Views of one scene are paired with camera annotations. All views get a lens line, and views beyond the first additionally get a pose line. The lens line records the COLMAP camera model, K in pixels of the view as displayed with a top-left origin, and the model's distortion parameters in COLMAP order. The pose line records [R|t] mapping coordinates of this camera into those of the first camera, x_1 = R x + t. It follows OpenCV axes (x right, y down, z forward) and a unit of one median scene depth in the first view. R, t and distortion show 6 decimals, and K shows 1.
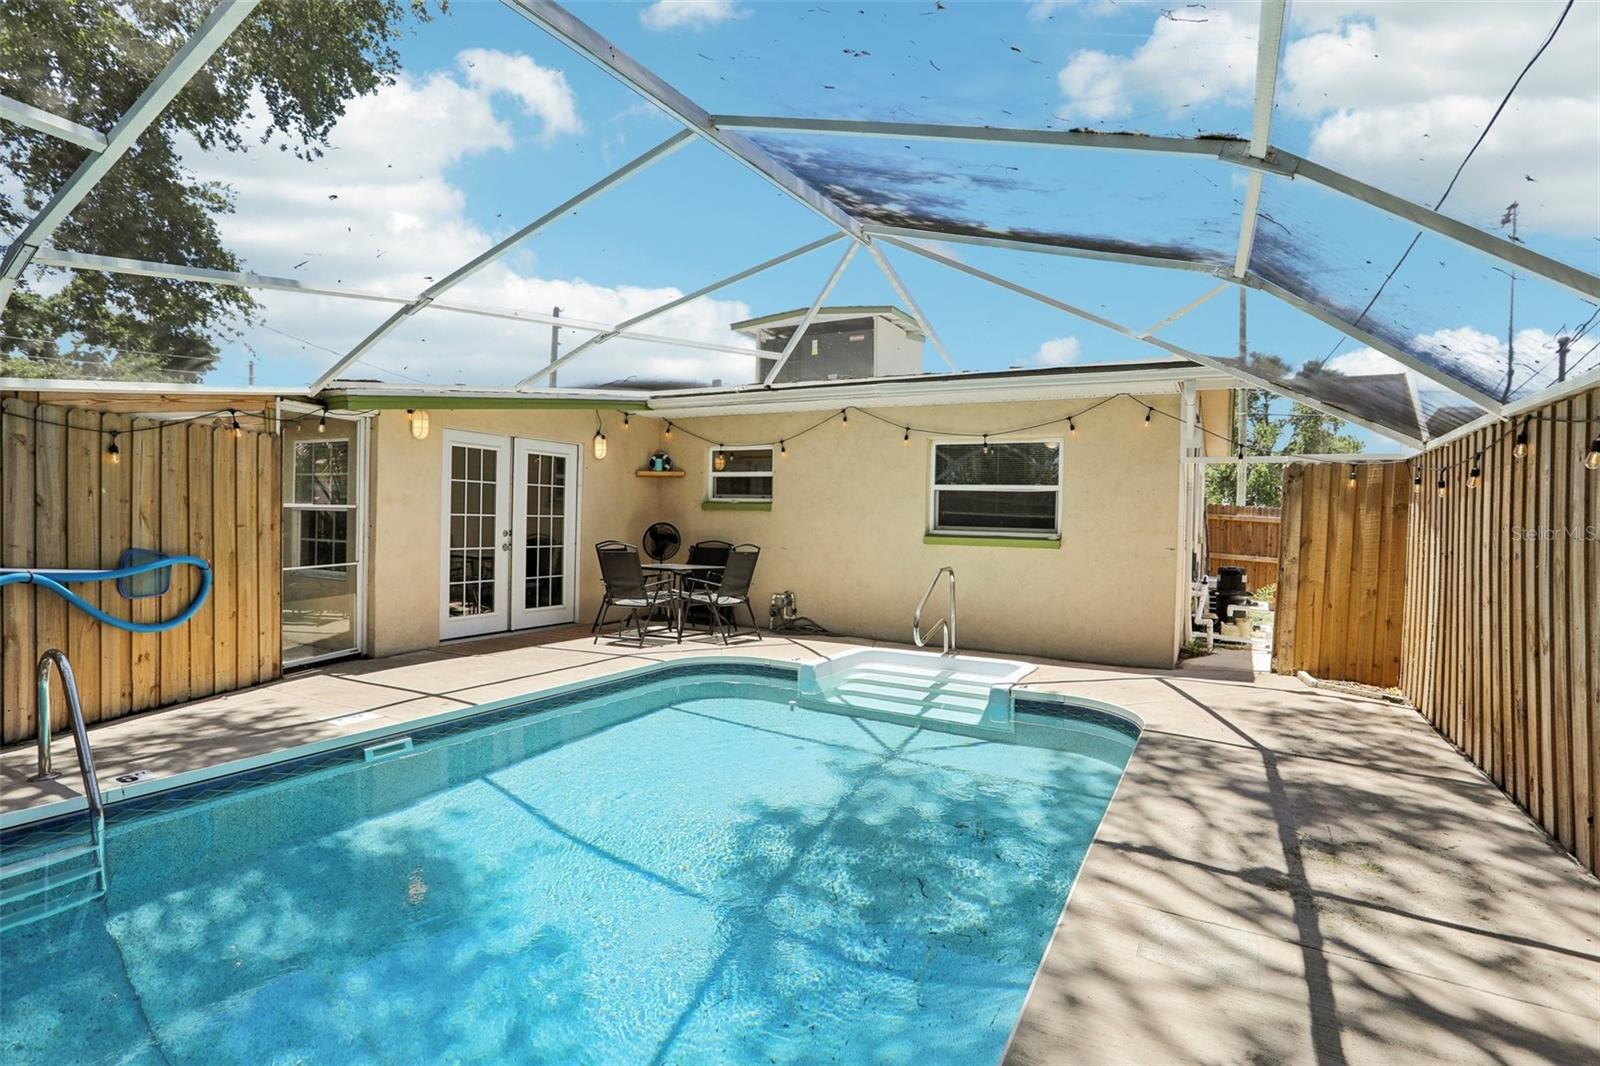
lens RADIAL K [[769.4, 0, 780.8], [0, 769.4, 568.5], [0, 0, 1]] dist [-0.003164, -0.001311]
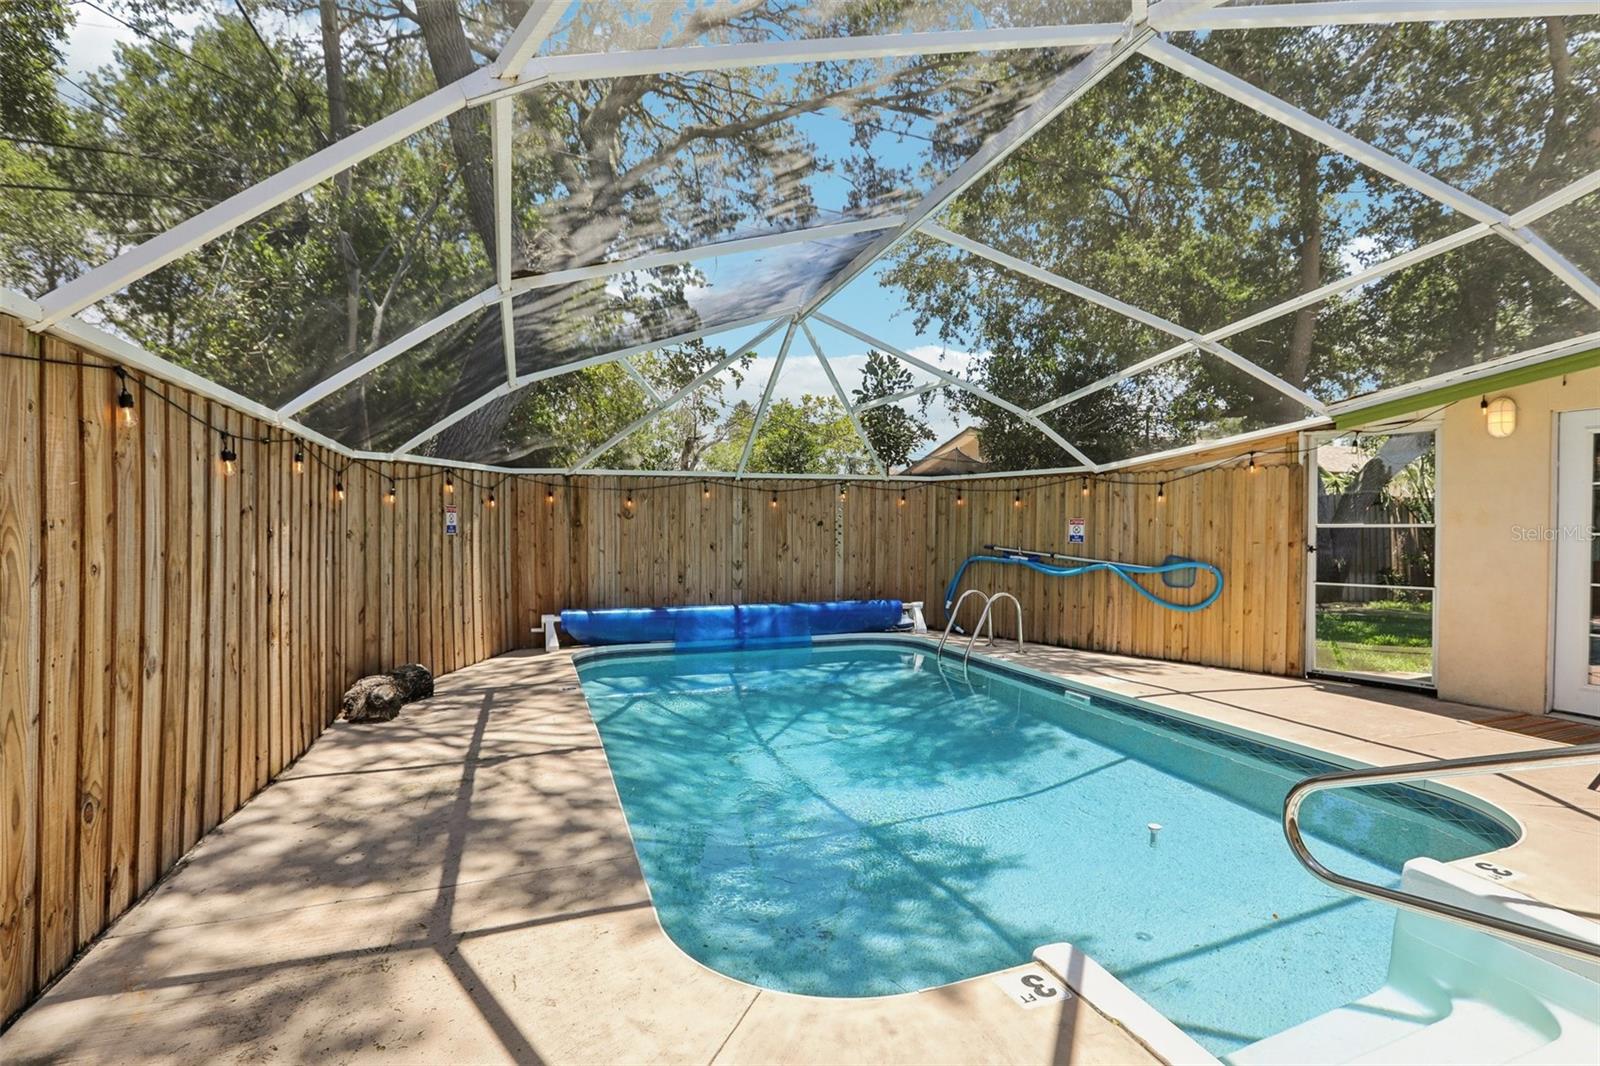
lens RADIAL K [[752.3, 0, 812.1], [0, 752.3, 516.7], [0, 0, 1]] dist [-0.059419, 0.024591]
pose [[-0.630039, -0.032658, -0.775876, 1.206231], [-0.066372, 0.997724, 0.011900, -0.109533], [0.773722, 0.058994, -0.630773, 2.079663]]
